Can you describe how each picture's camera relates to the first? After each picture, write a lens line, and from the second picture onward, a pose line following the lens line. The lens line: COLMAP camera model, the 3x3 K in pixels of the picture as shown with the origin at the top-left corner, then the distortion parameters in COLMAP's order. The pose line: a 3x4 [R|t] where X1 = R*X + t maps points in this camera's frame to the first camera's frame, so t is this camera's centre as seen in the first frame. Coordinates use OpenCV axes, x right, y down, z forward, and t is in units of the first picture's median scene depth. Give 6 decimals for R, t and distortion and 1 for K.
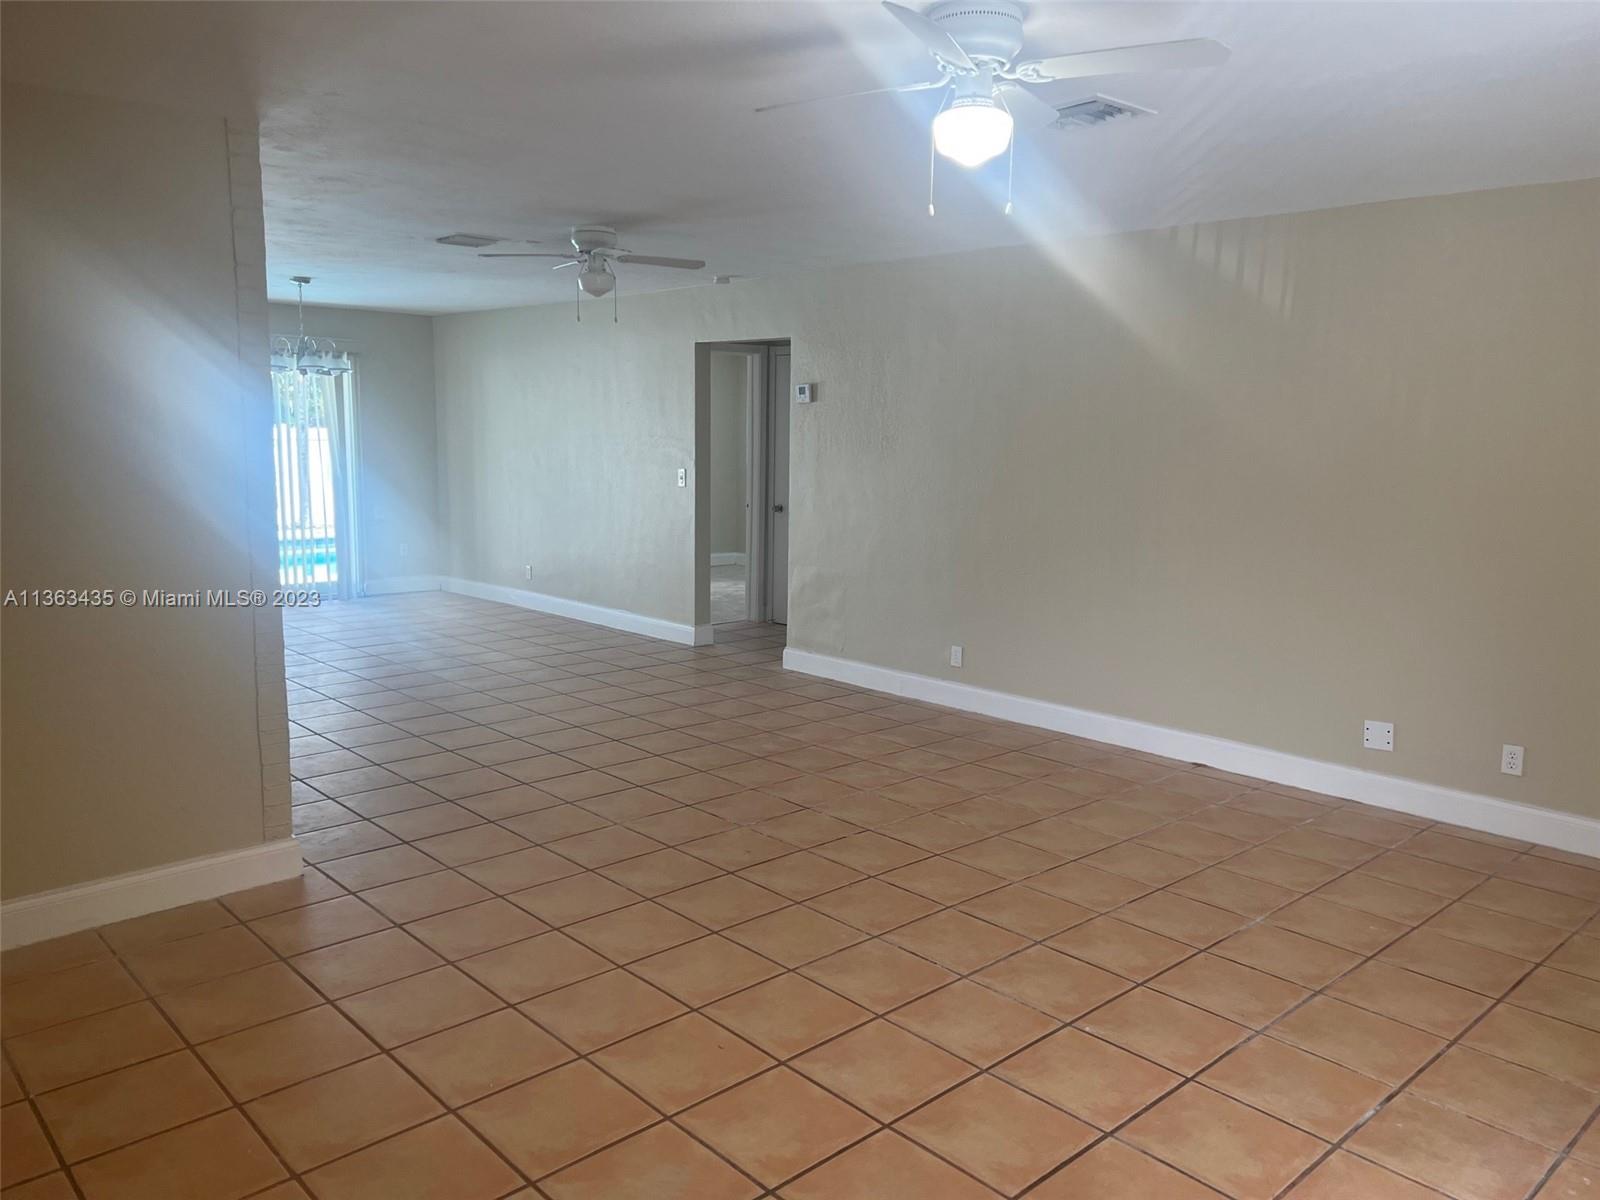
lens RADIAL K [[1186.5, 0, 800.0], [0, 1186.5, 600.0], [0, 0, 1]] dist [0.008372, -0.001957]
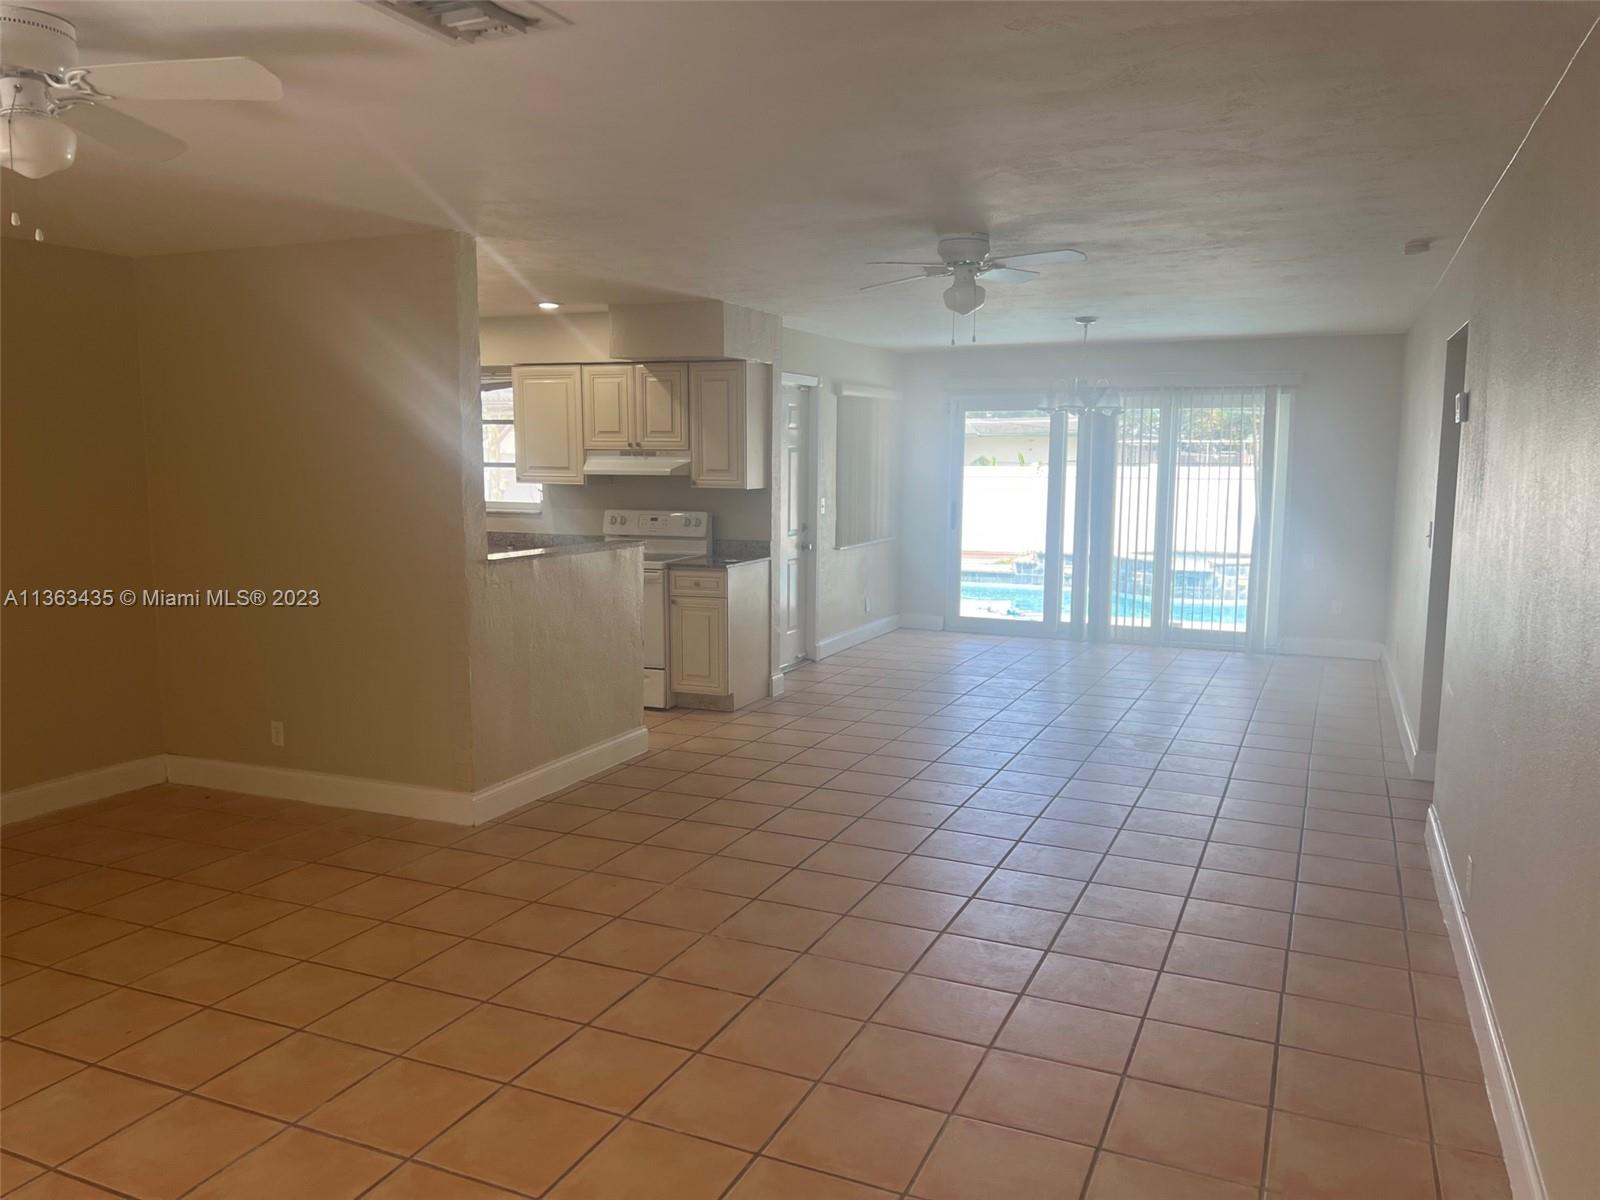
lens RADIAL K [[1186.5, 0, 800.0], [0, 1186.5, 600.0], [0, 0, 1]] dist [0.008372, -0.001957]
pose [[0.391304, 0.096806, -0.915155, 0.435765], [-0.126531, 0.990667, 0.050692, -0.057094], [0.911521, 0.095960, 0.399901, 0.416332]]
